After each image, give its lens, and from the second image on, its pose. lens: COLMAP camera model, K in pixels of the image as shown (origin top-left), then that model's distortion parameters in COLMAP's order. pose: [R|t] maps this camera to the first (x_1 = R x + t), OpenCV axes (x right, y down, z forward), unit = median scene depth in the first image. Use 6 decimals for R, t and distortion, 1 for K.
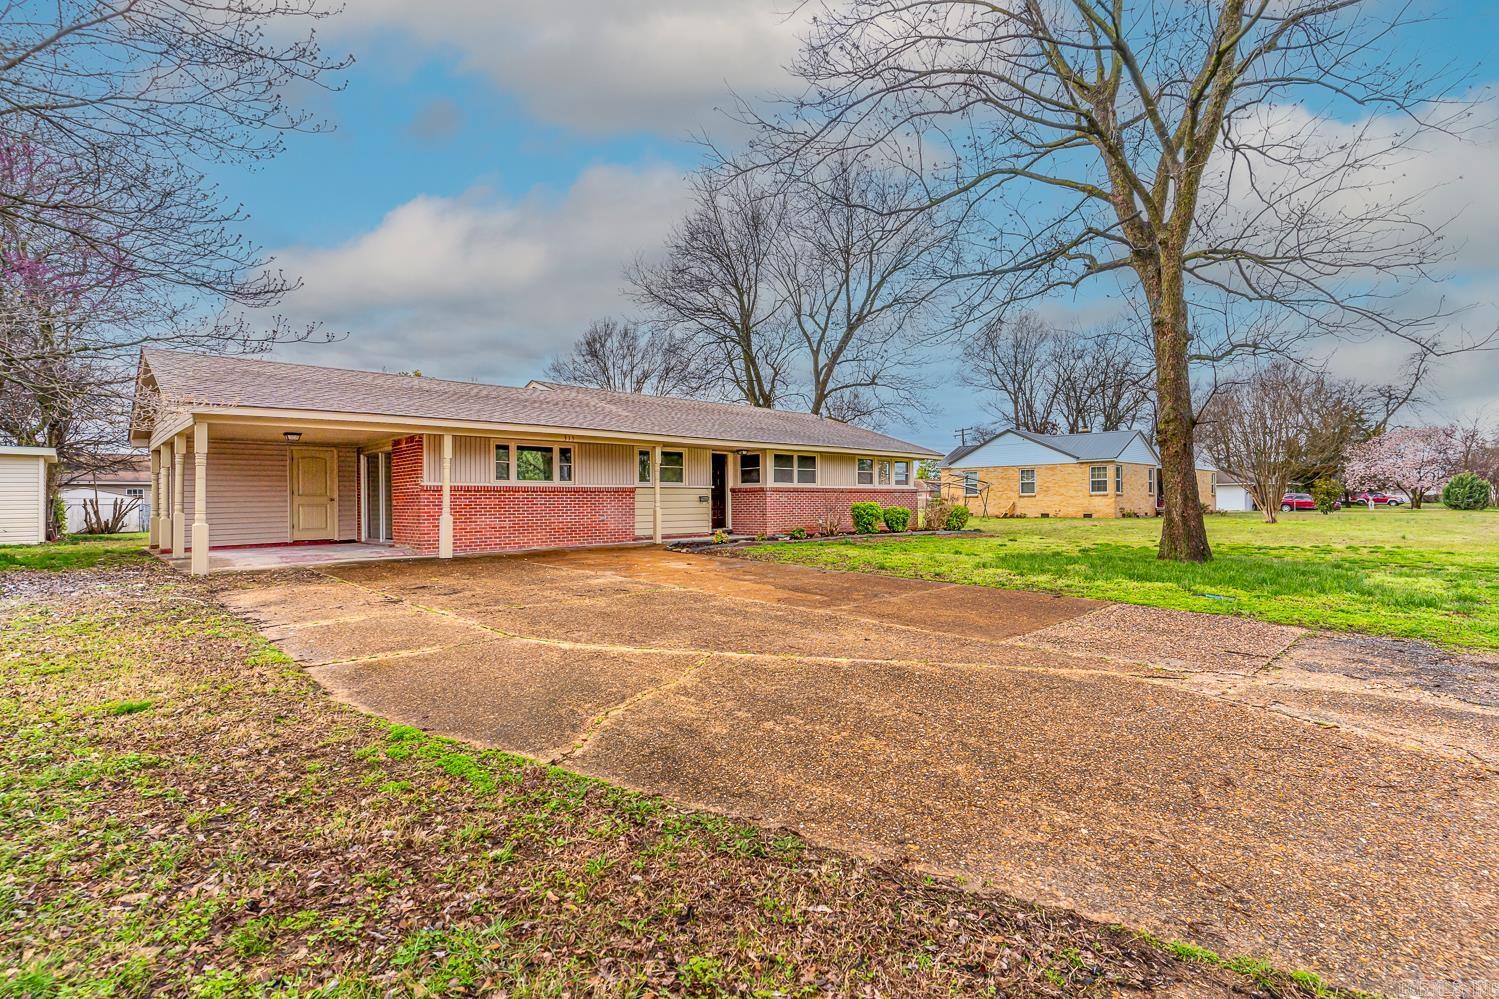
lens RADIAL K [[711.0, 0, 749.5], [0, 711.0, 499.5], [0, 0, 1]] dist [-0.001440, -0.000400]
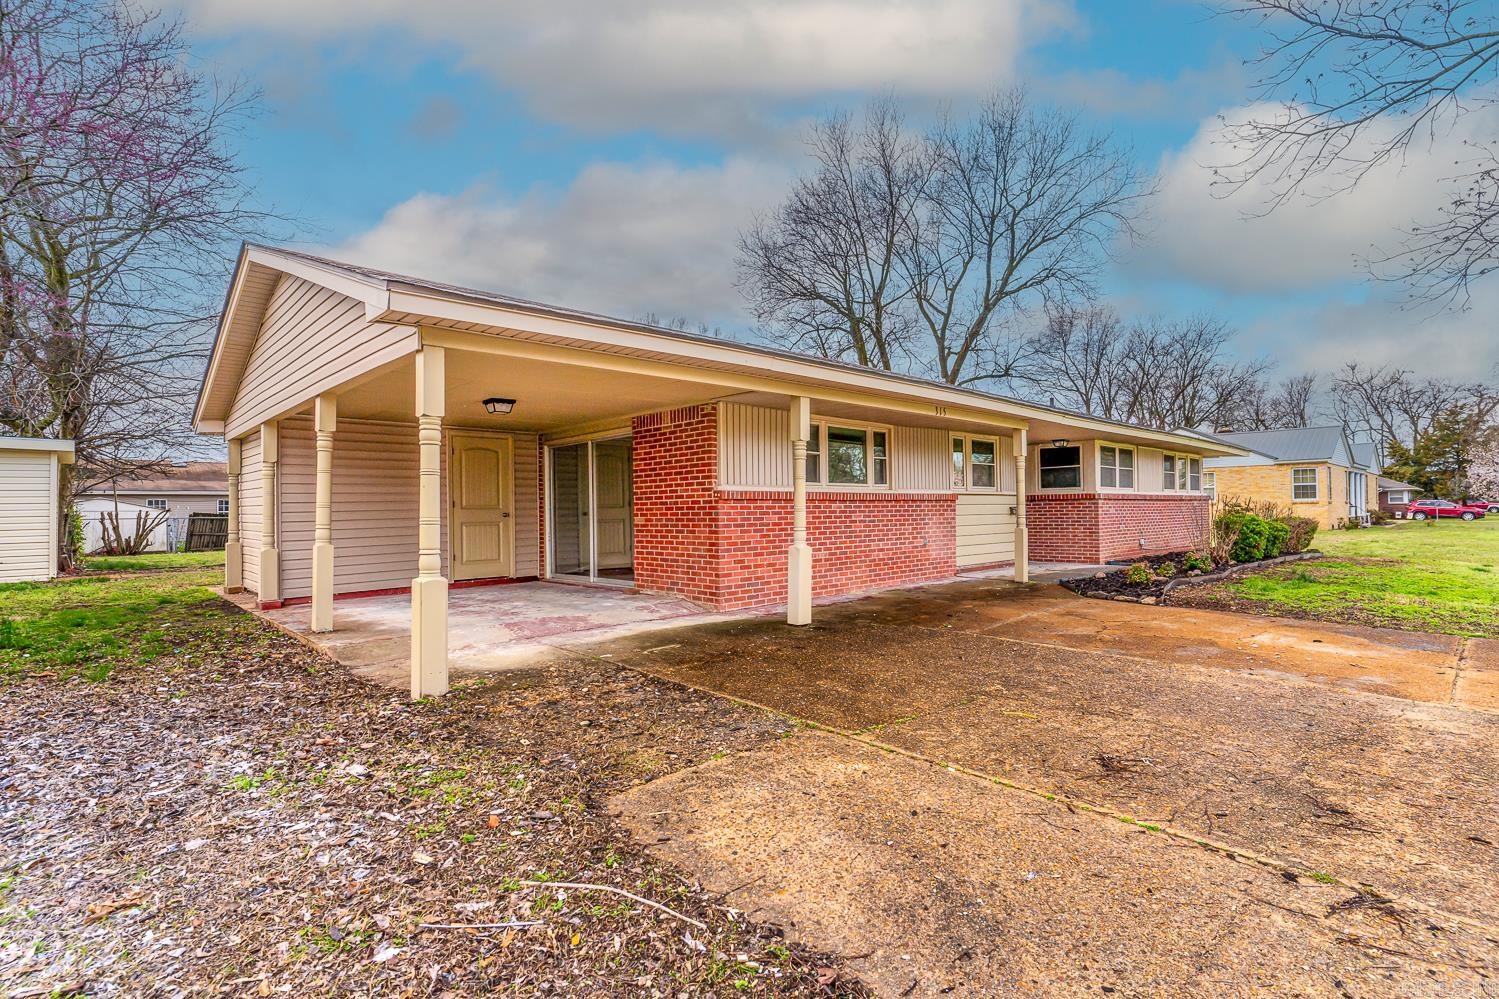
lens RADIAL K [[709.4, 0, 749.5], [0, 709.4, 499.5], [0, 0, 1]] dist [-0.000904, -0.000459]
pose [[0.999992, -0.003713, -0.001543, -0.314825], [0.003694, 0.999922, -0.011945, -0.004378], [0.001588, 0.011939, 0.999927, 0.307343]]
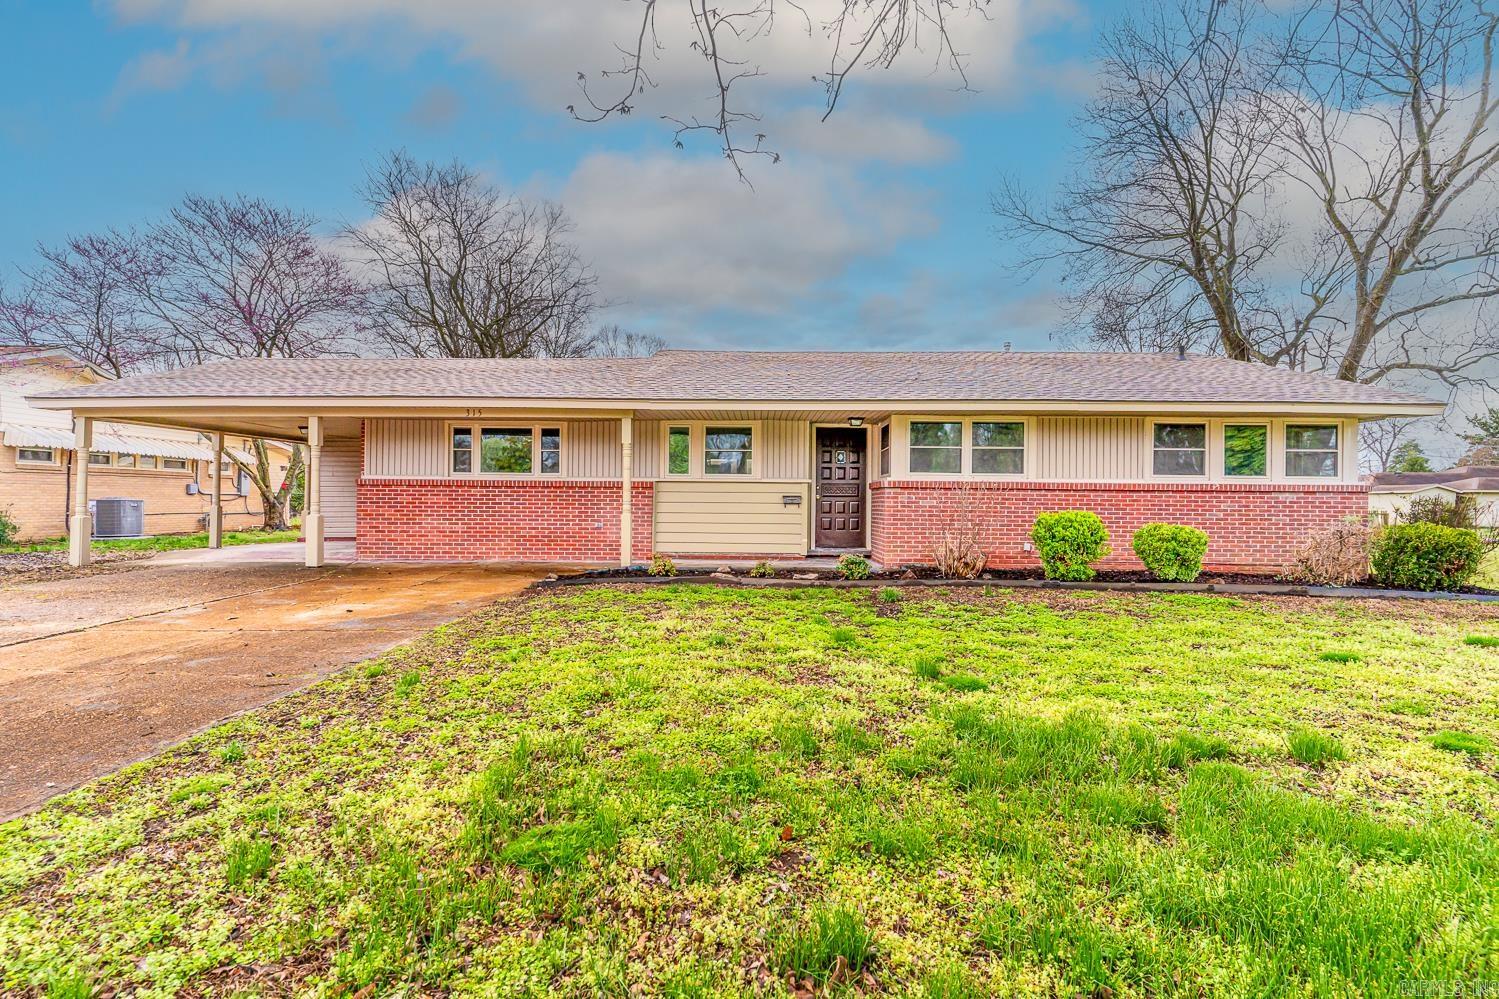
lens RADIAL K [[722.7, 0, 749.5], [0, 722.7, 499.5], [0, 0, 1]] dist [-0.002303, -0.000253]
pose [[0.707784, 0.008445, -0.706379, 0.352767], [-0.013302, 0.999911, -0.001374, -0.000044], [0.706304, 0.010369, 0.707833, 0.516127]]
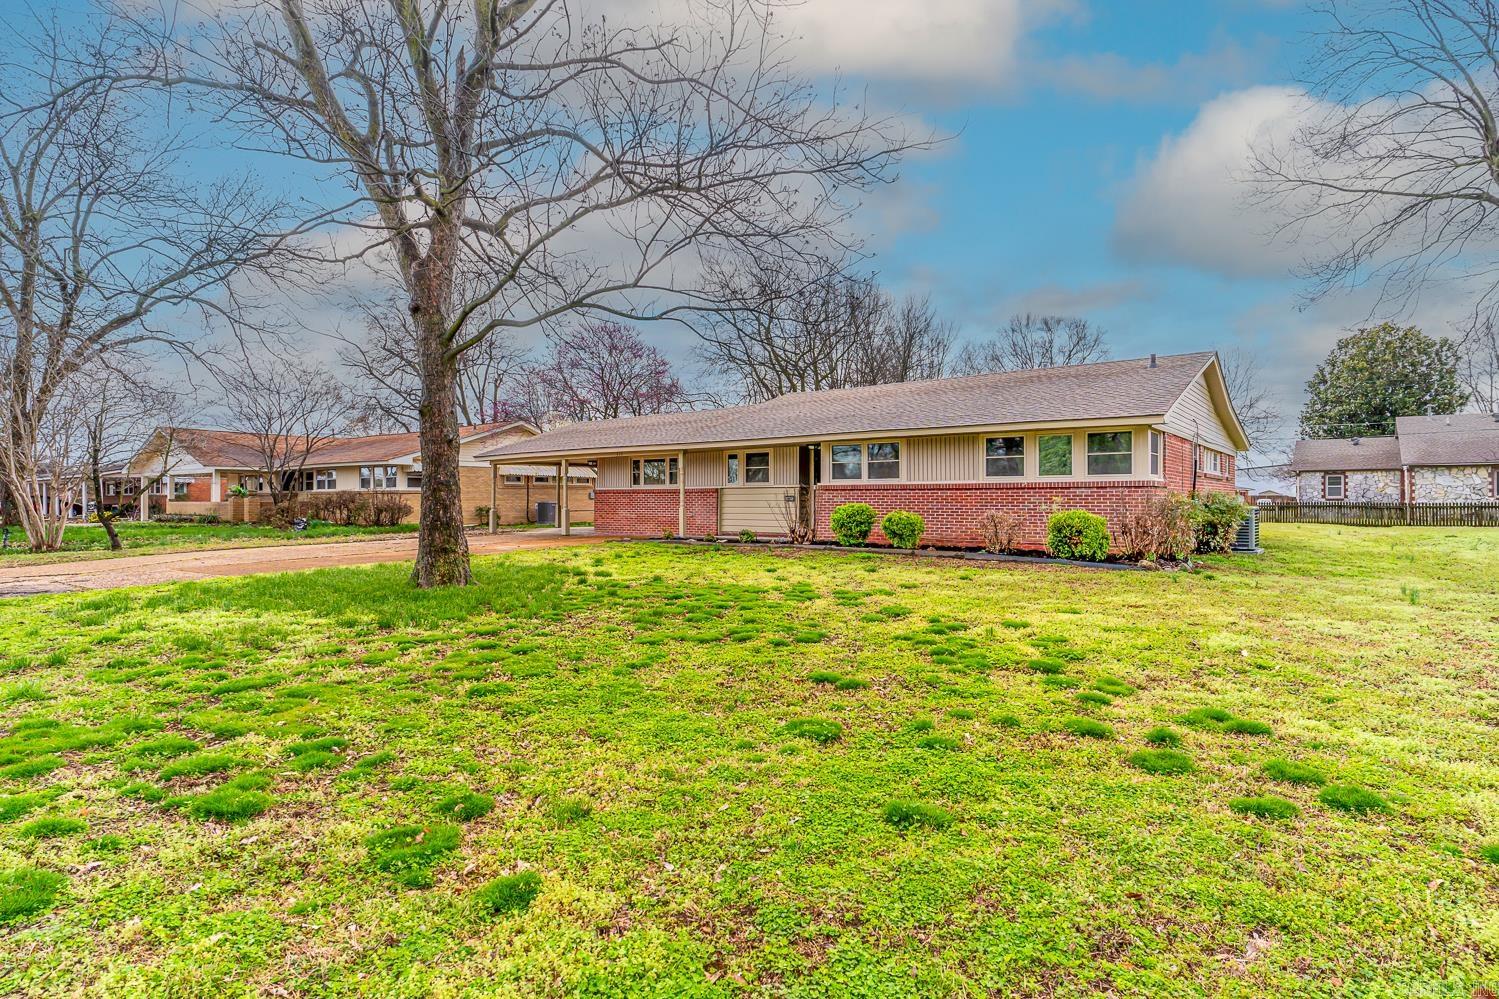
lens RADIAL K [[805.0, 0, 749.5], [0, 805.0, 499.5], [0, 0, 1]] dist [0.000131, -0.000032]
pose [[0.160352, 0.001139, -0.987059, 0.986022], [-0.003045, 0.999995, 0.000660, -0.000228], [0.987055, 0.002899, 0.160355, 0.759688]]
